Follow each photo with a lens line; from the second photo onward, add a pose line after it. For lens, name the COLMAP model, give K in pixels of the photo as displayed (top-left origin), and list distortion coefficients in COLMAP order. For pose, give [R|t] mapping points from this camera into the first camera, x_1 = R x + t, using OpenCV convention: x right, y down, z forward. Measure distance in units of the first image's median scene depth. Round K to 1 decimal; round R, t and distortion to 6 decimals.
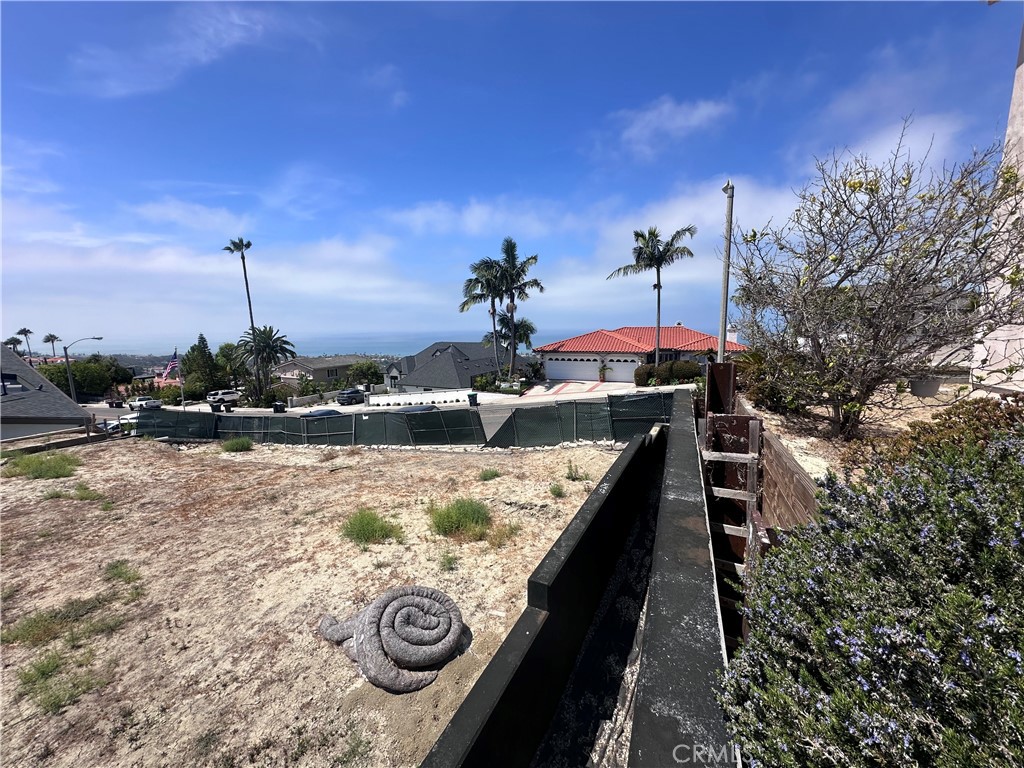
lens RADIAL K [[407.8, 0, 513.7], [0, 407.8, 385.0], [0, 0, 1]] dist [-0.003803, 0.000708]
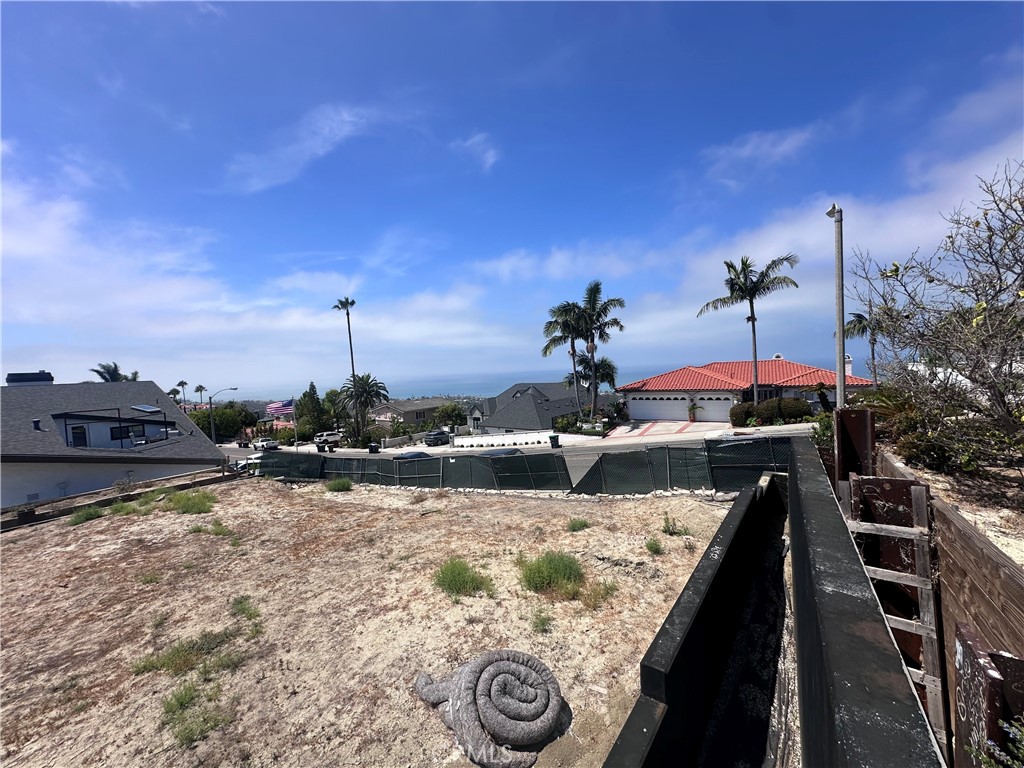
lens RADIAL K [[407.8, 0, 513.7], [0, 407.8, 385.0], [0, 0, 1]] dist [-0.003803, 0.000708]
pose [[0.981617, -0.026766, -0.188975, -0.020897], [0.008573, 0.995302, -0.096442, -0.017850], [0.190669, 0.093049, 0.977235, 0.007306]]
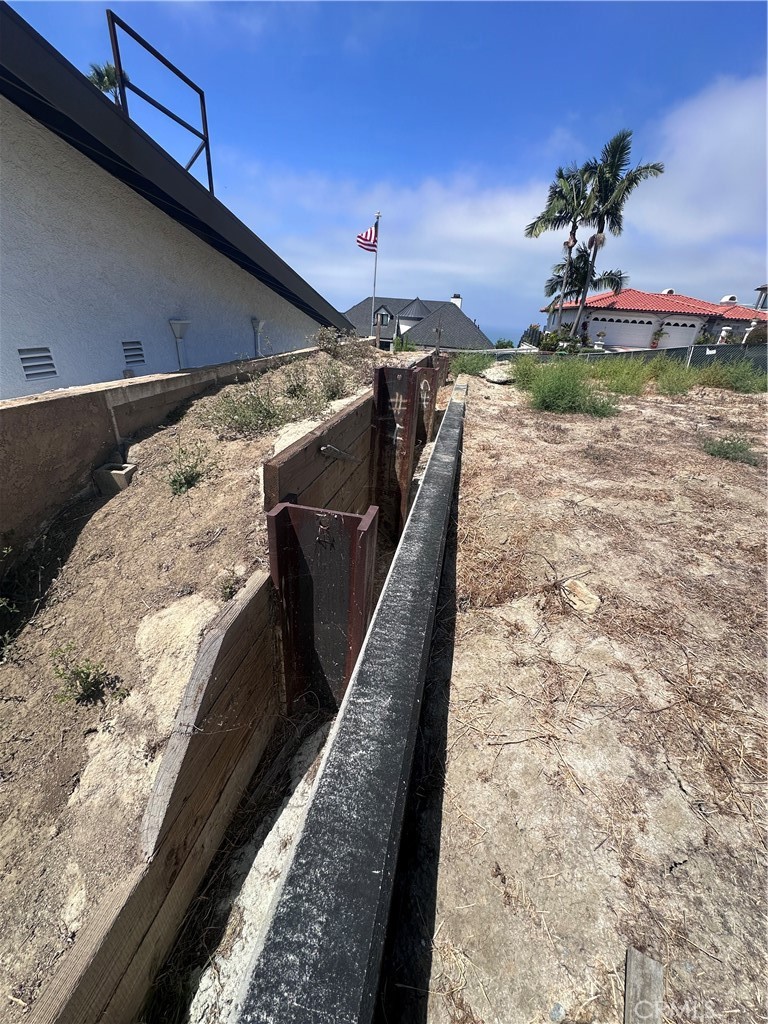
lens RADIAL K [[407.8, 0, 386.6], [0, 407.8, 511.6], [0, 0, 1]] dist [-0.003803, 0.000708]
pose [[0.959056, -0.059048, 0.276994, -2.063083], [-0.029154, 0.952247, 0.303934, 0.259903], [-0.281713, -0.299565, 0.911536, 0.783821]]
